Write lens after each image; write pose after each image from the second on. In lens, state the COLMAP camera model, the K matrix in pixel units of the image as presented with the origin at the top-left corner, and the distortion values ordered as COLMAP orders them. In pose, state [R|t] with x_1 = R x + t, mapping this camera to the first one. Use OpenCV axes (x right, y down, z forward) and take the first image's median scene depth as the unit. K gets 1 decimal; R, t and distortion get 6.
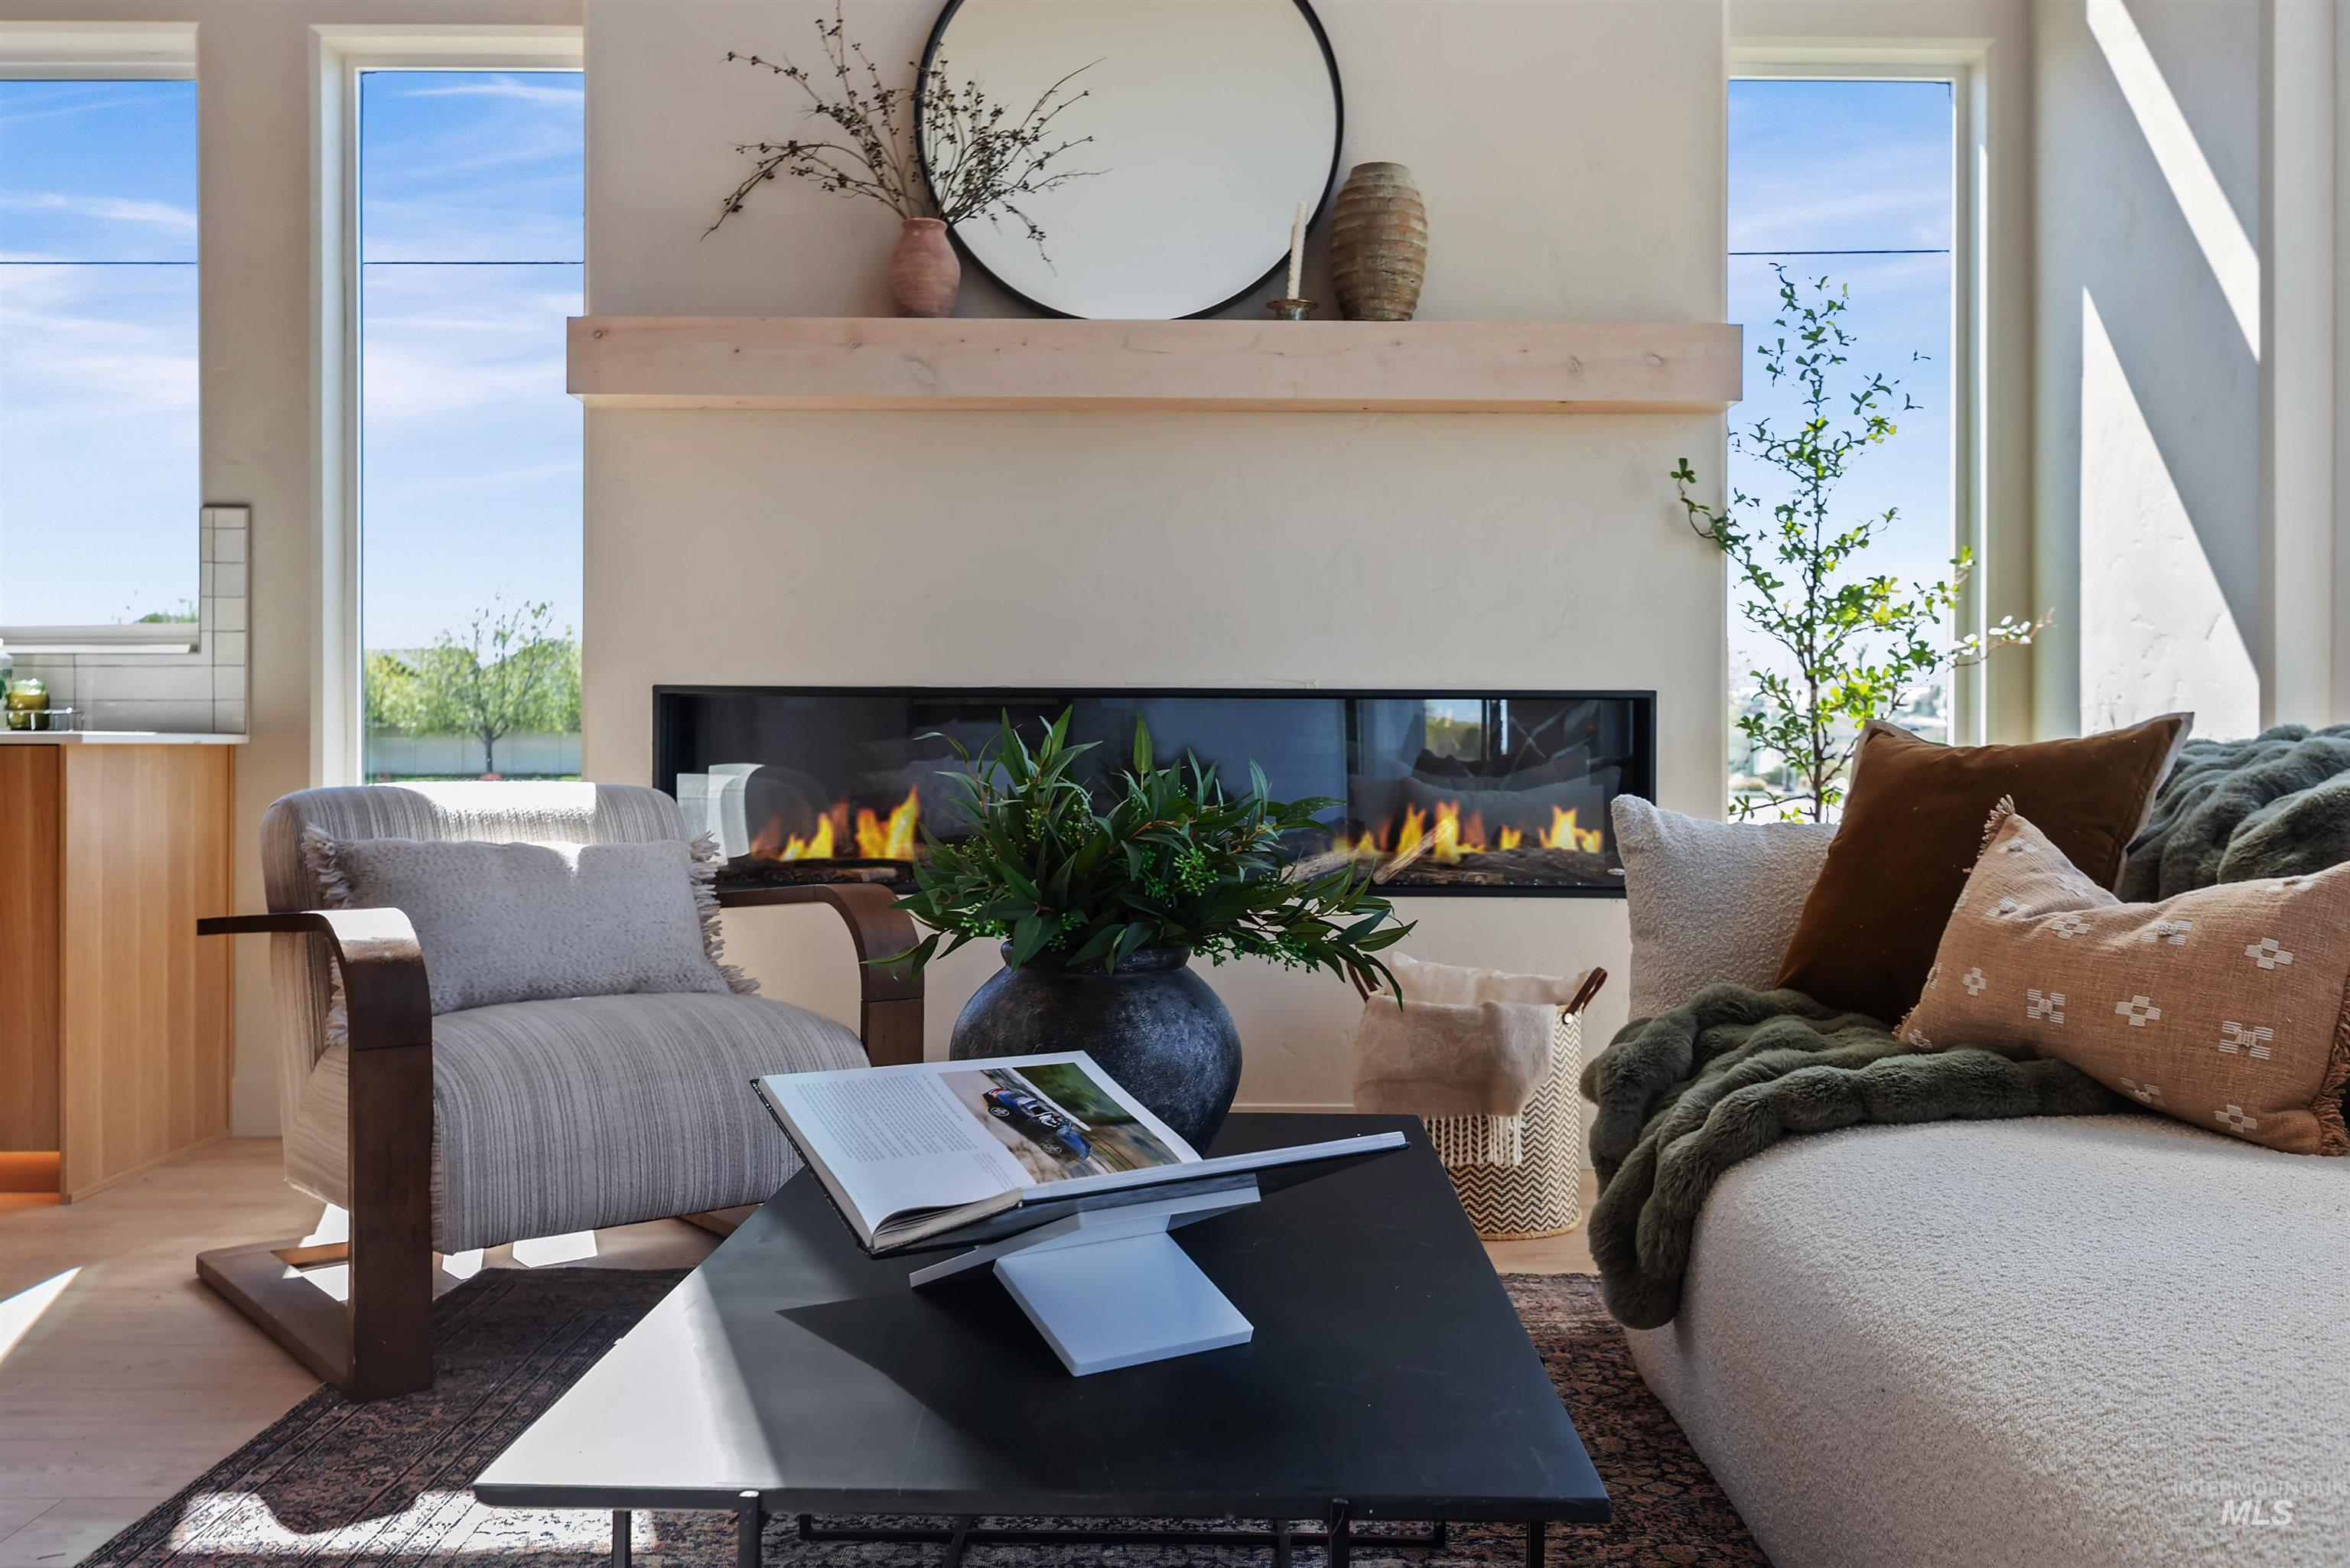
lens RADIAL K [[1909.6, 0, 1175.0], [0, 1909.6, 784.0], [0, 0, 1]] dist [-0.000228, 0.000660]
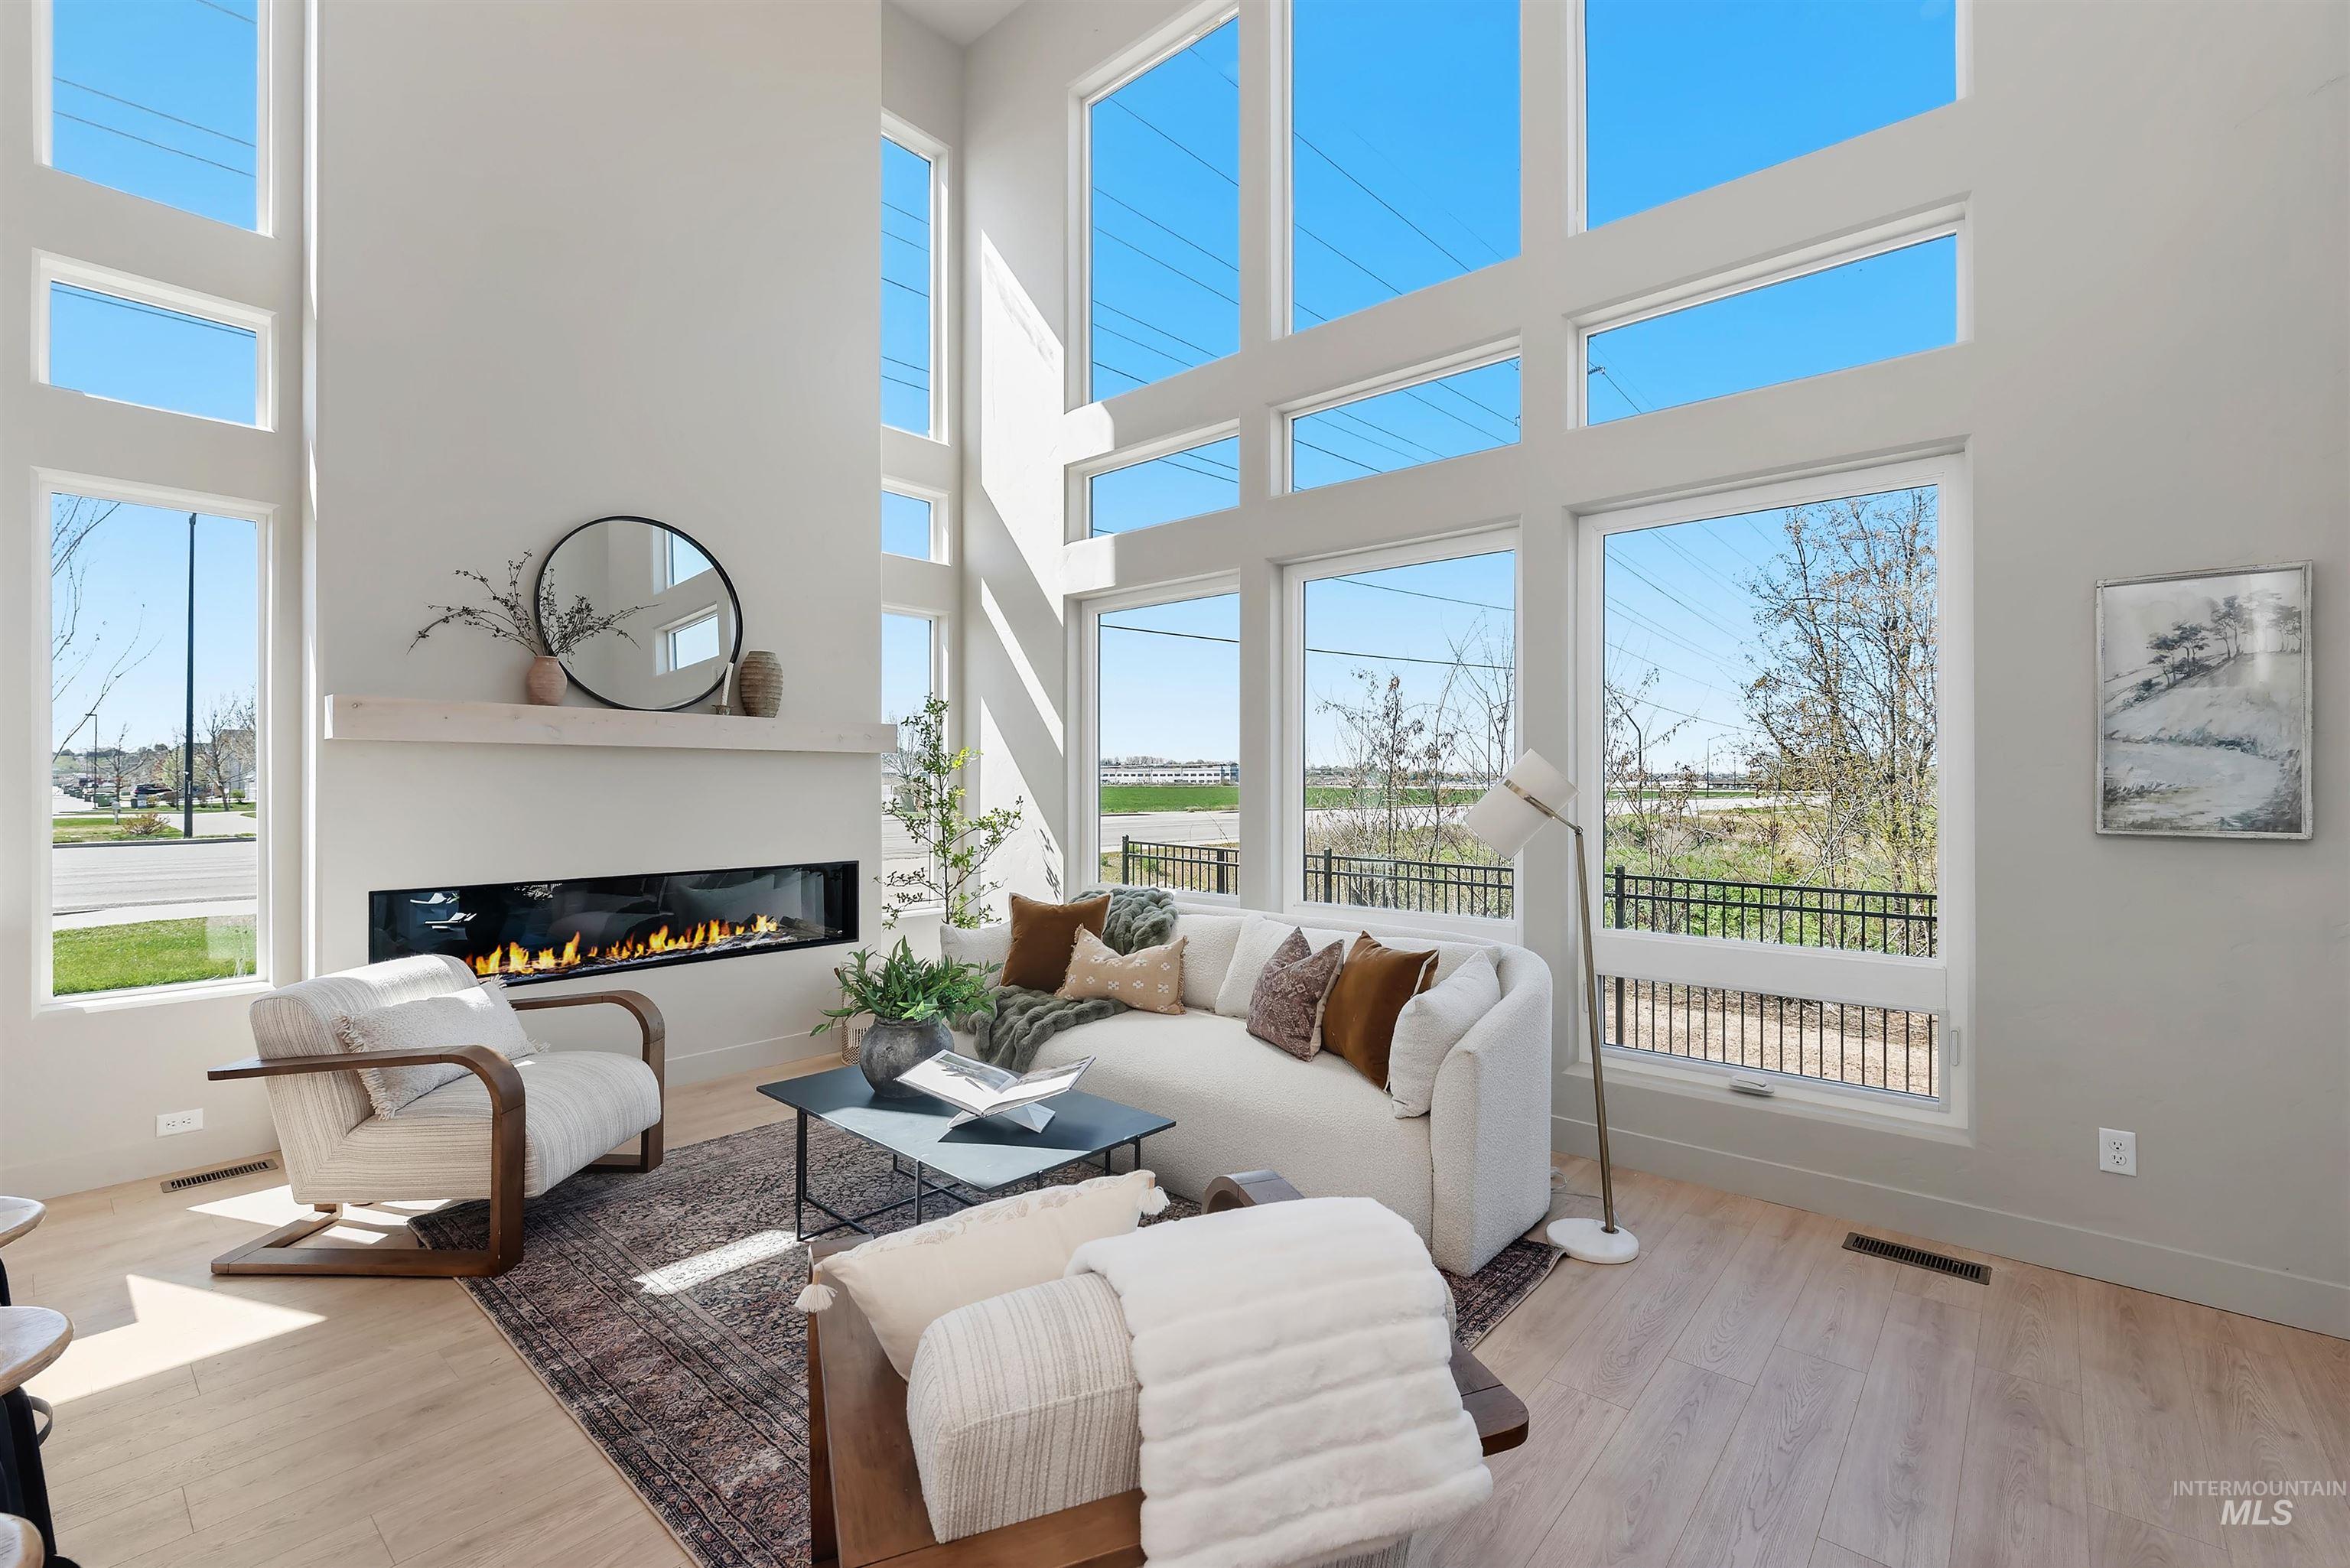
lens RADIAL K [[1033.6, 0, 1181.8], [0, 1033.6, 773.5], [0, 0, 1]] dist [0.000465, 0.000160]
pose [[0.650598, 0.001738, 0.759420, -0.533058], [0.014608, 0.999784, -0.014803, -0.142825], [-0.759282, 0.020724, 0.650432, -0.238469]]
